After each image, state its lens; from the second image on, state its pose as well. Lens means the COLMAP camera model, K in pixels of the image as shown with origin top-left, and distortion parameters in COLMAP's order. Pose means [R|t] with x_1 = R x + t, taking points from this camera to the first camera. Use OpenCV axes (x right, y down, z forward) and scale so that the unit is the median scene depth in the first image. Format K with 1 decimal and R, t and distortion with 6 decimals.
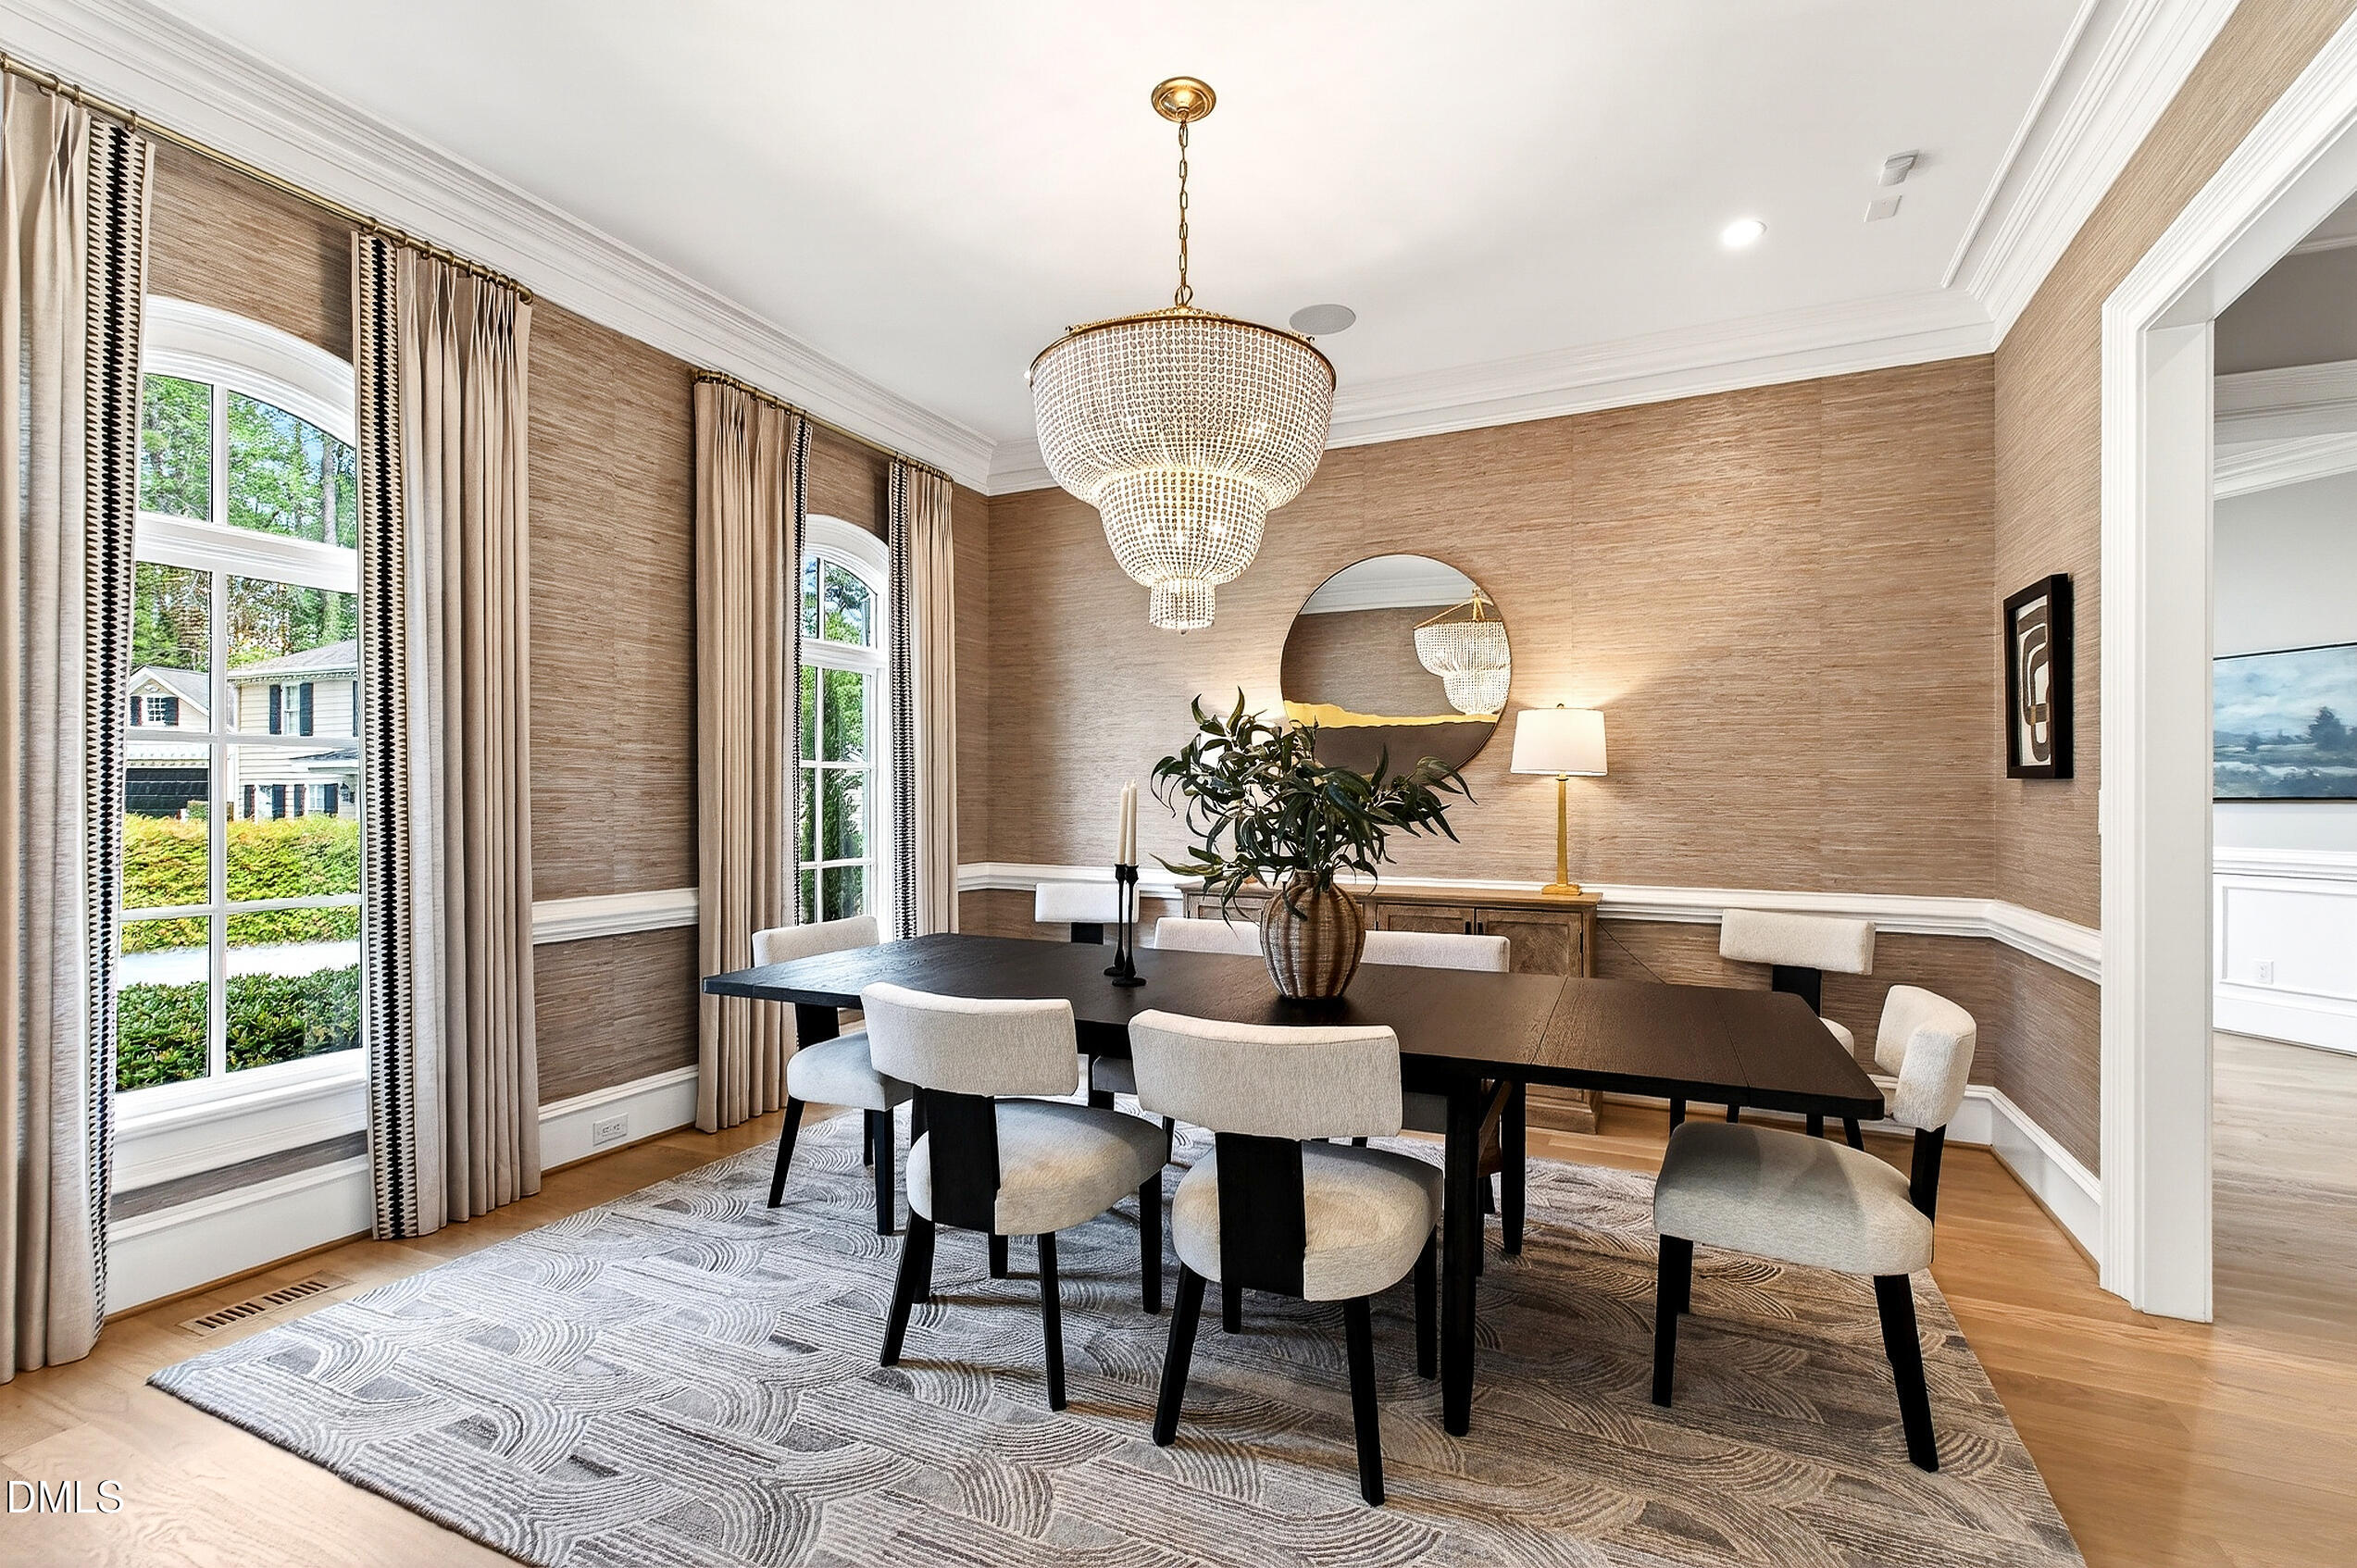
lens RADIAL K [[1037.4, 0, 1191.4], [0, 1037.4, 794.8], [0, 0, 1]] dist [0.002295, 0.000235]
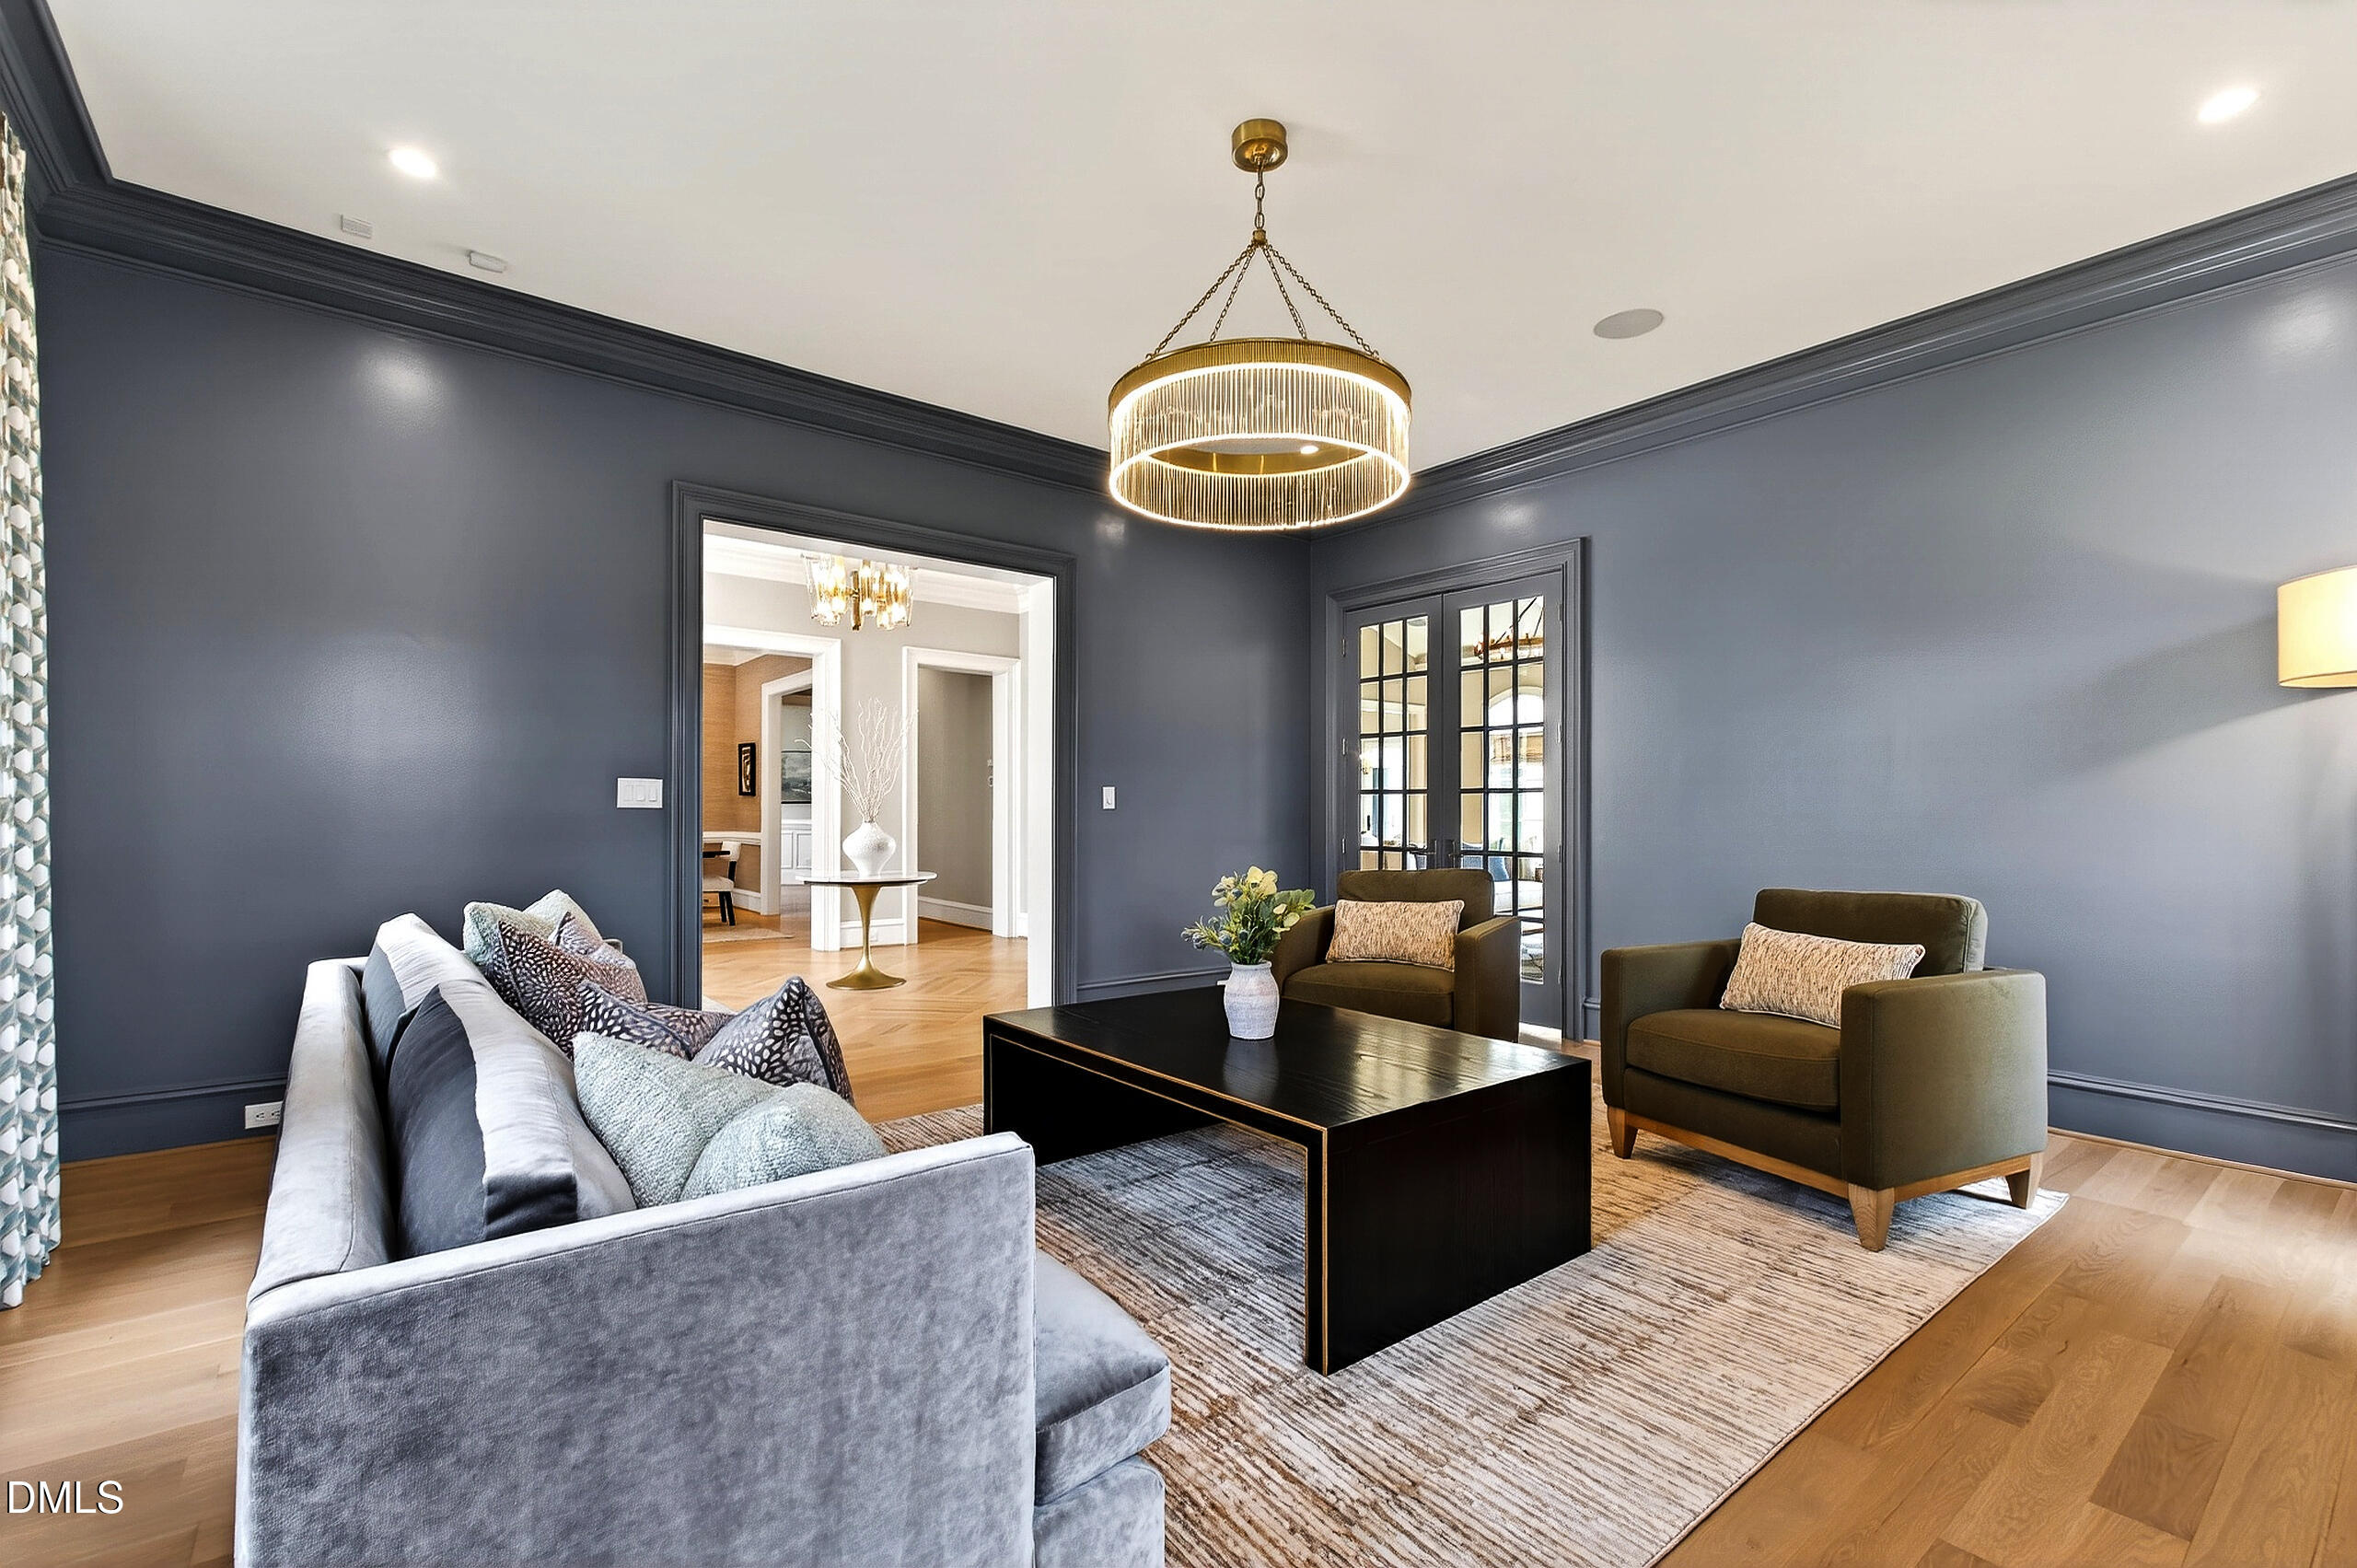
lens RADIAL K [[1037.5, 0, 1191.4], [0, 1037.5, 794.8], [0, 0, 1]] dist [0.002295, 0.000235]
pose [[0.447510, 0.006932, 0.894252, -1.676460], [-0.002042, 0.999975, -0.006730, -0.000049], [-0.894277, 0.001185, 0.447513, -1.943576]]
